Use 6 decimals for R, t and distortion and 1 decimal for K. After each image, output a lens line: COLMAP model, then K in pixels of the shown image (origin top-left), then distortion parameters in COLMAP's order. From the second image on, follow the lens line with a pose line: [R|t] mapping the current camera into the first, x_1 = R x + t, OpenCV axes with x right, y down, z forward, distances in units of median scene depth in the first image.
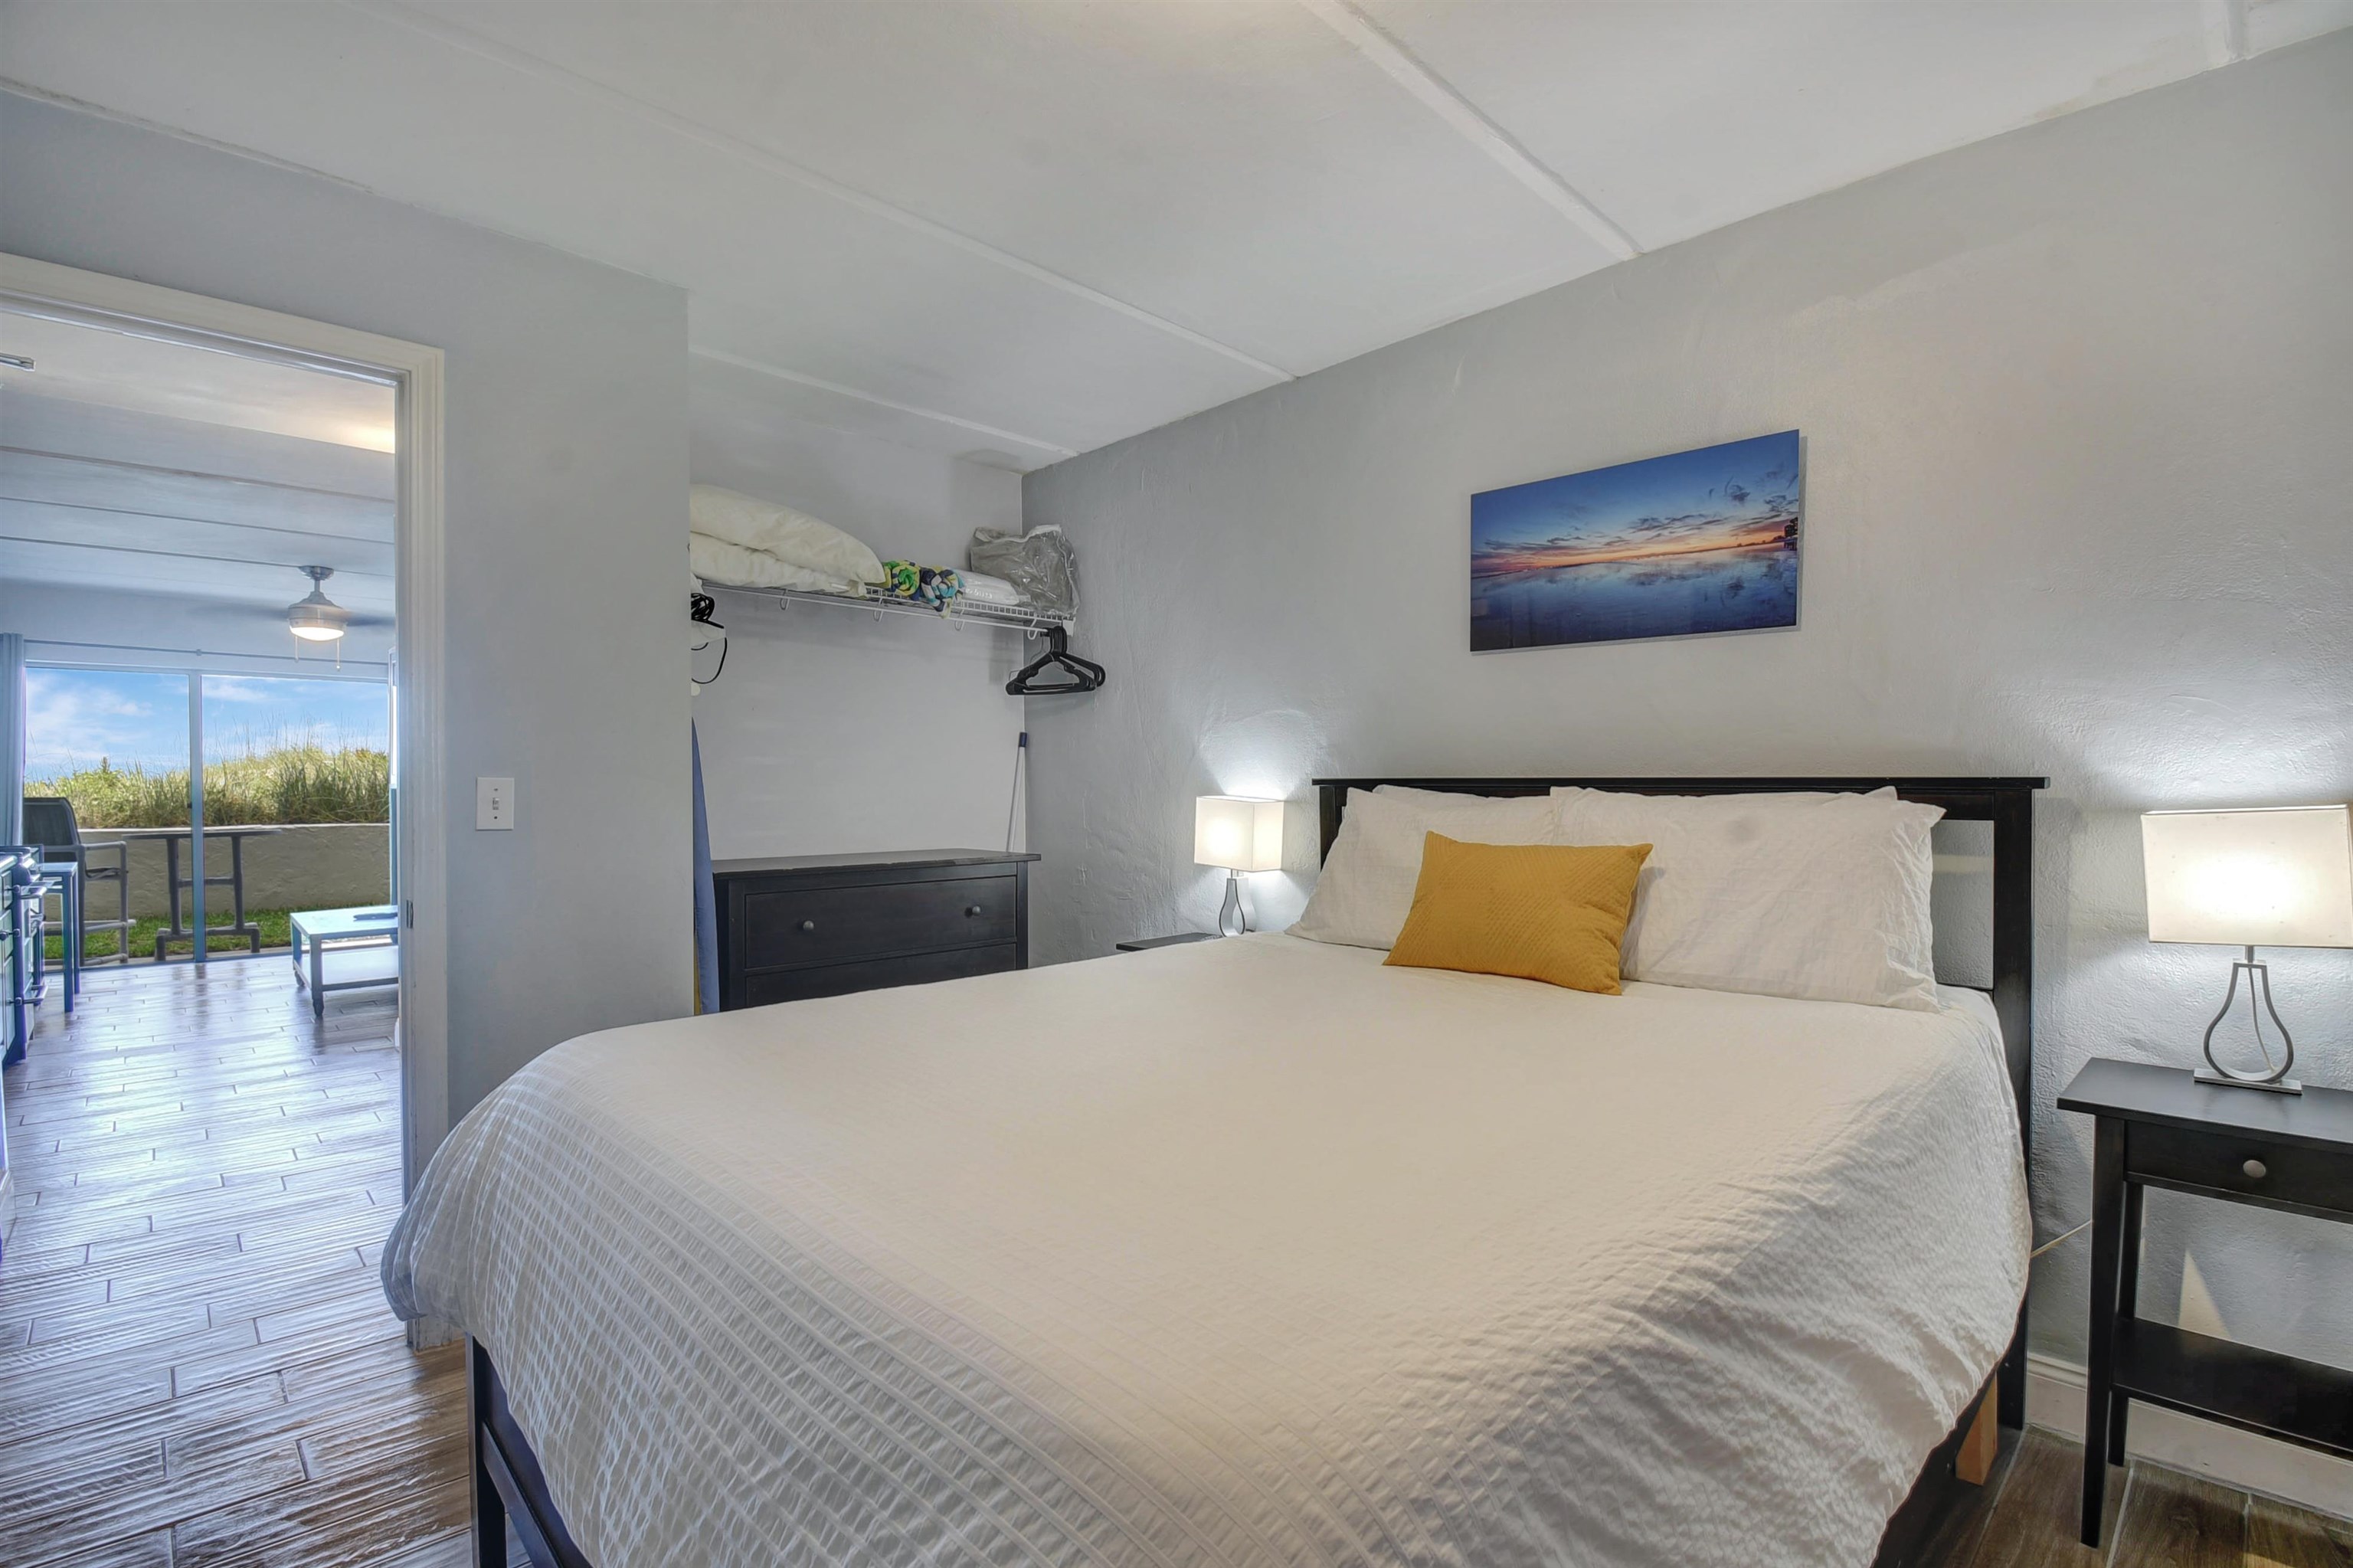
lens RADIAL K [[1010.8, 0, 1215.2], [0, 1010.8, 798.0], [0, 0, 1]] dist [0.022306, -0.019086]
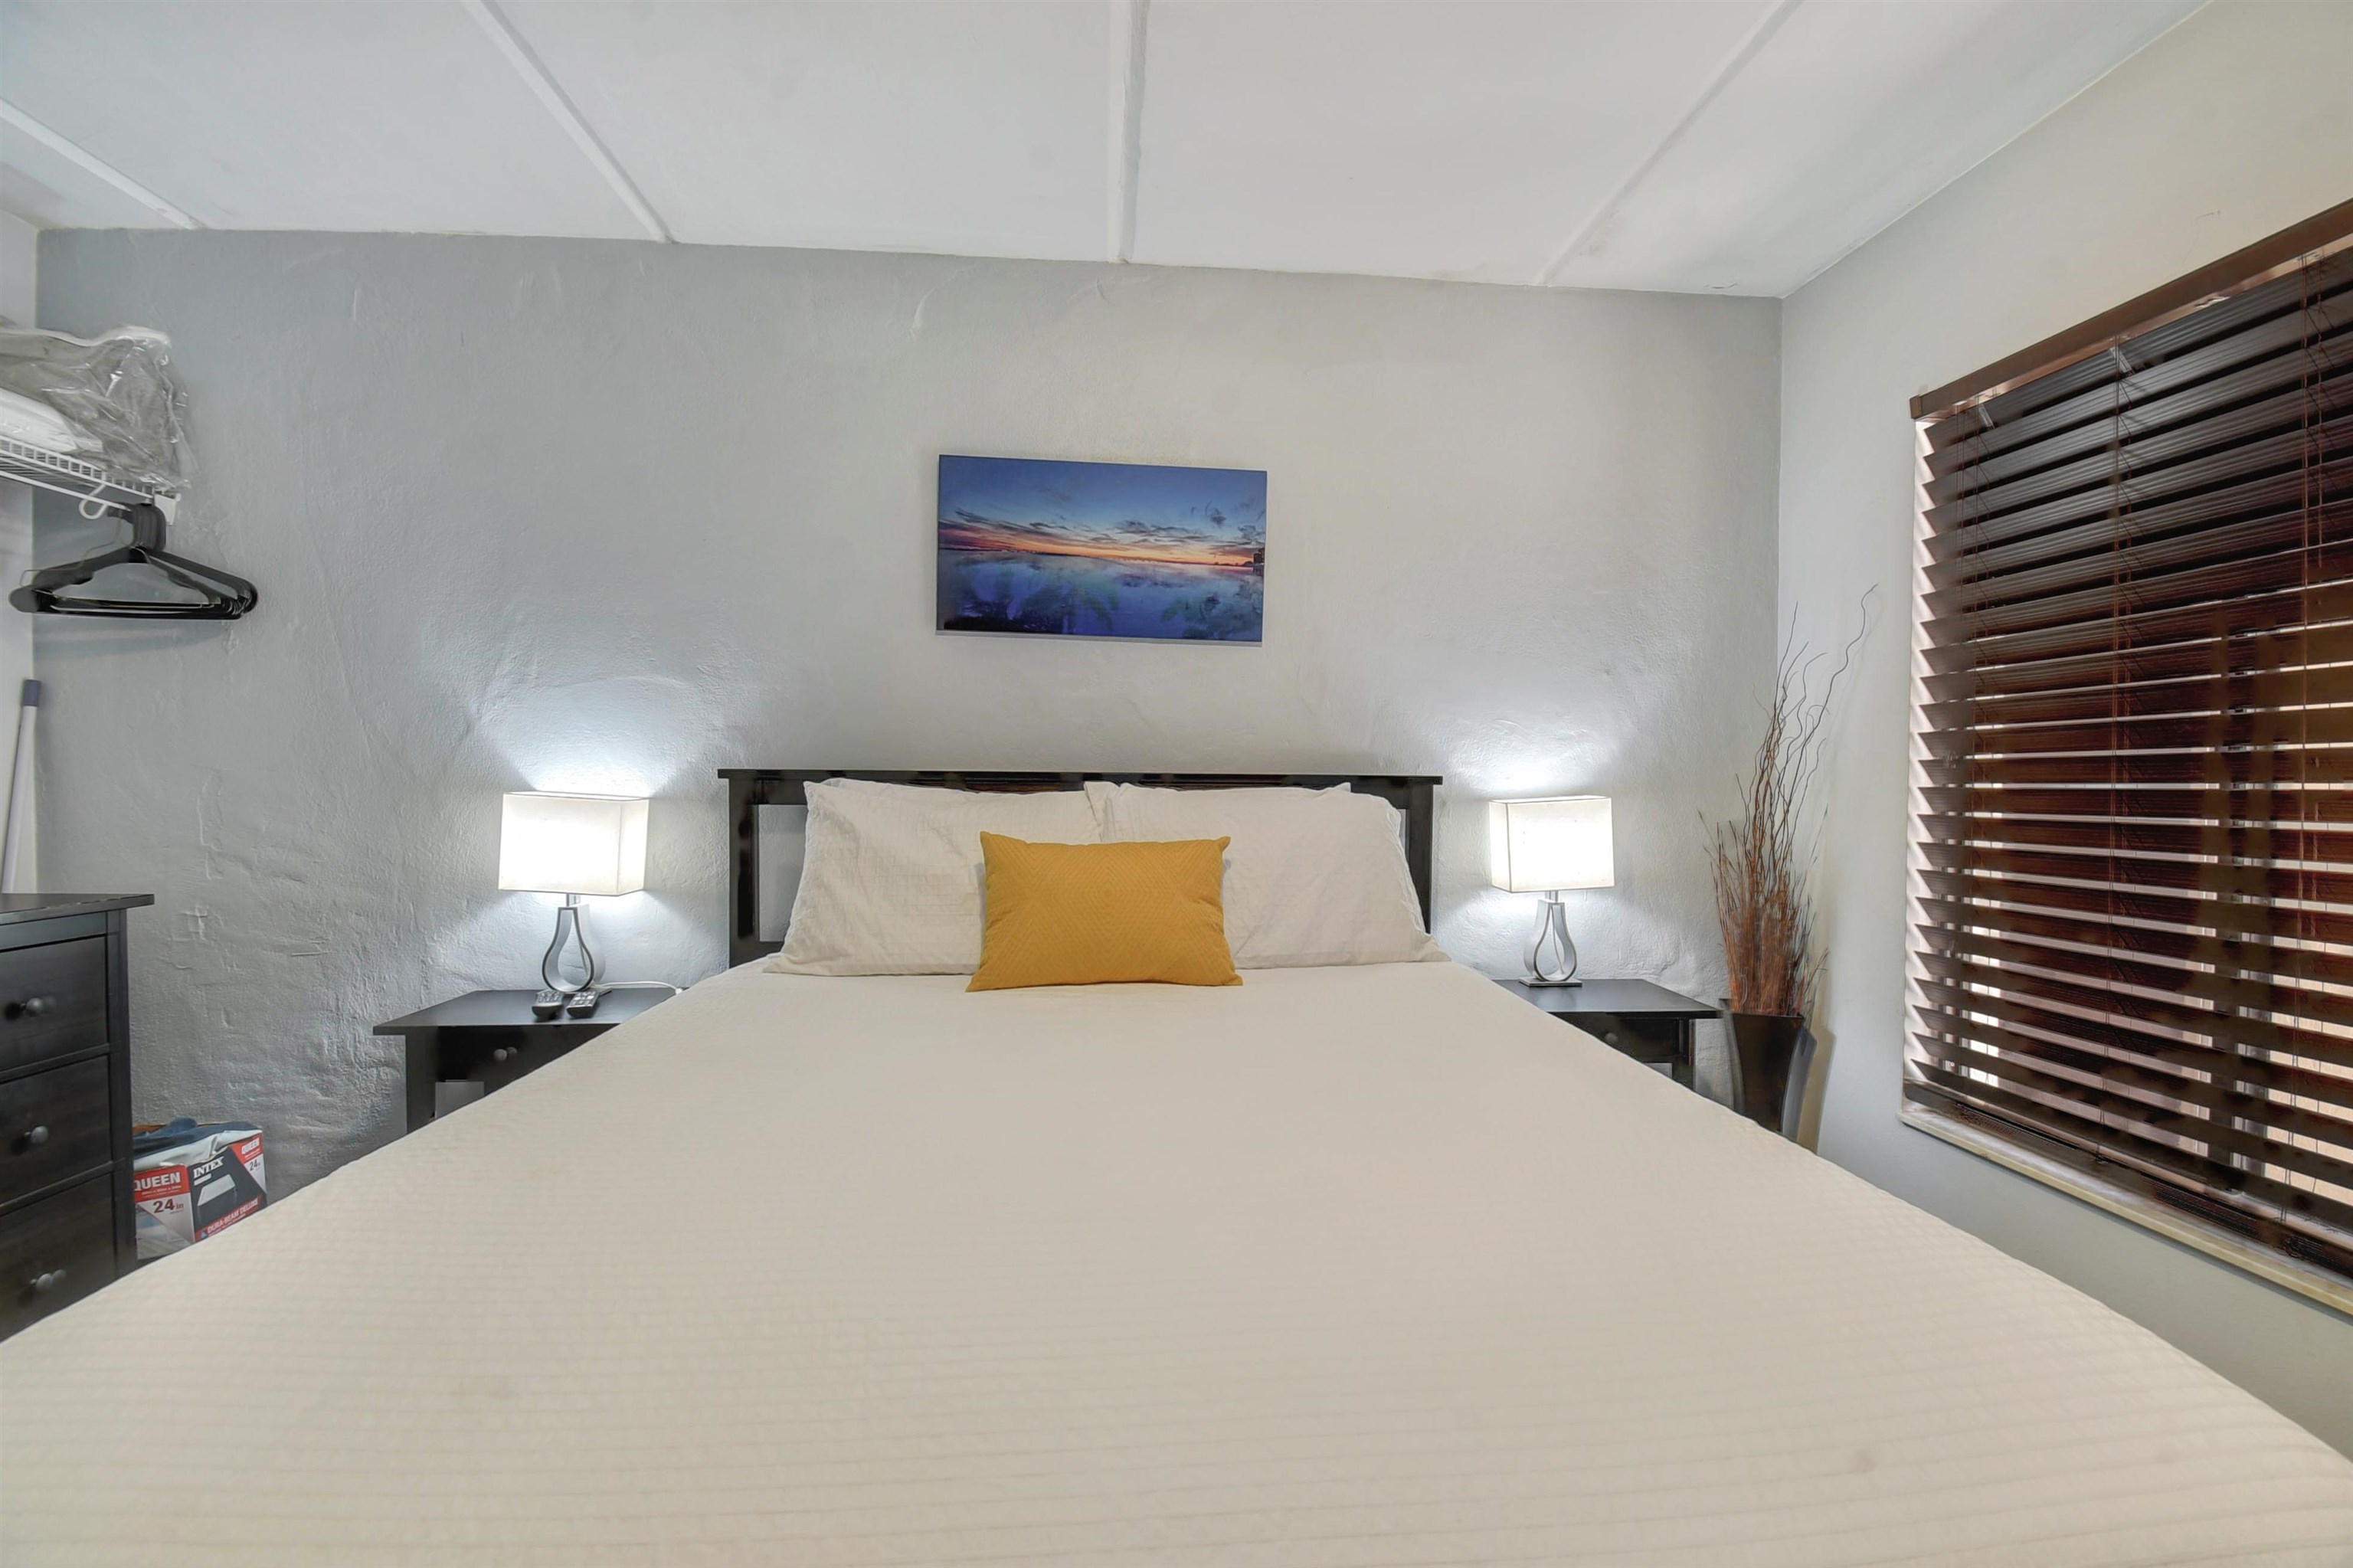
lens RADIAL K [[1010.8, 0, 1215.2], [0, 1010.8, 798.0], [0, 0, 1]] dist [0.022306, -0.019086]
pose [[0.676011, -0.007864, 0.736849, -0.257754], [0.003331, 0.999965, 0.007617, -0.001879], [-0.736884, -0.002695, 0.676014, 0.222964]]
